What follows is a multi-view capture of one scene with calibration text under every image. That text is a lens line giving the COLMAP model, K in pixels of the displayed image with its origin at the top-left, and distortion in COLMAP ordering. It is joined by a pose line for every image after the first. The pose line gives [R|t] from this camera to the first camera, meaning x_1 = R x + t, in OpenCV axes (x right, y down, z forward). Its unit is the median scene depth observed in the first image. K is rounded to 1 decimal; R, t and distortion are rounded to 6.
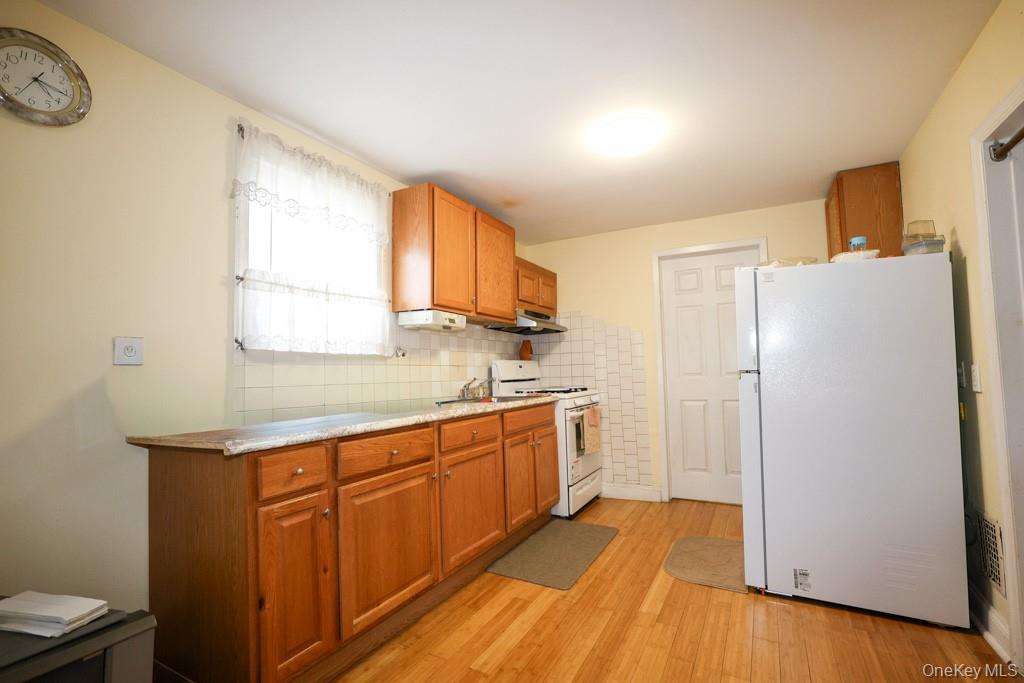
lens RADIAL K [[471.6, 0, 510.1], [0, 471.6, 341.7], [0, 0, 1]] dist [-0.002752, -0.000858]
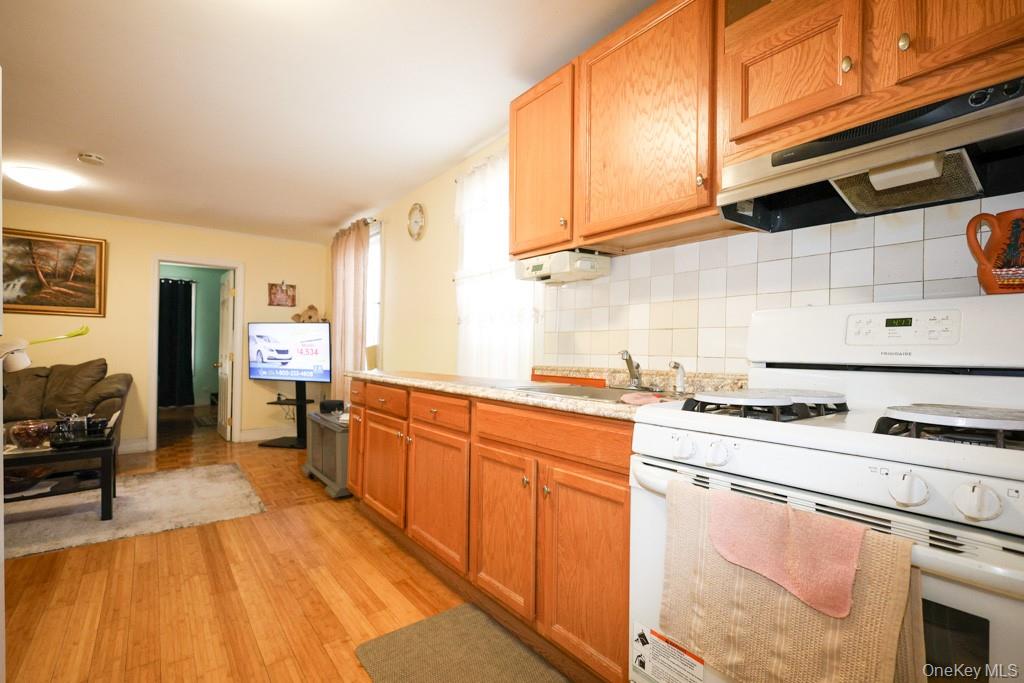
lens RADIAL K [[471.6, 0, 509.4], [0, 471.6, 348.5], [0, 0, 1]] dist [-0.002752, -0.000858]
pose [[-0.417275, 0.013153, -0.908685, 0.690314], [0.055626, 0.998390, -0.011092, 0.105453], [0.907076, -0.055175, -0.417334, 1.606133]]
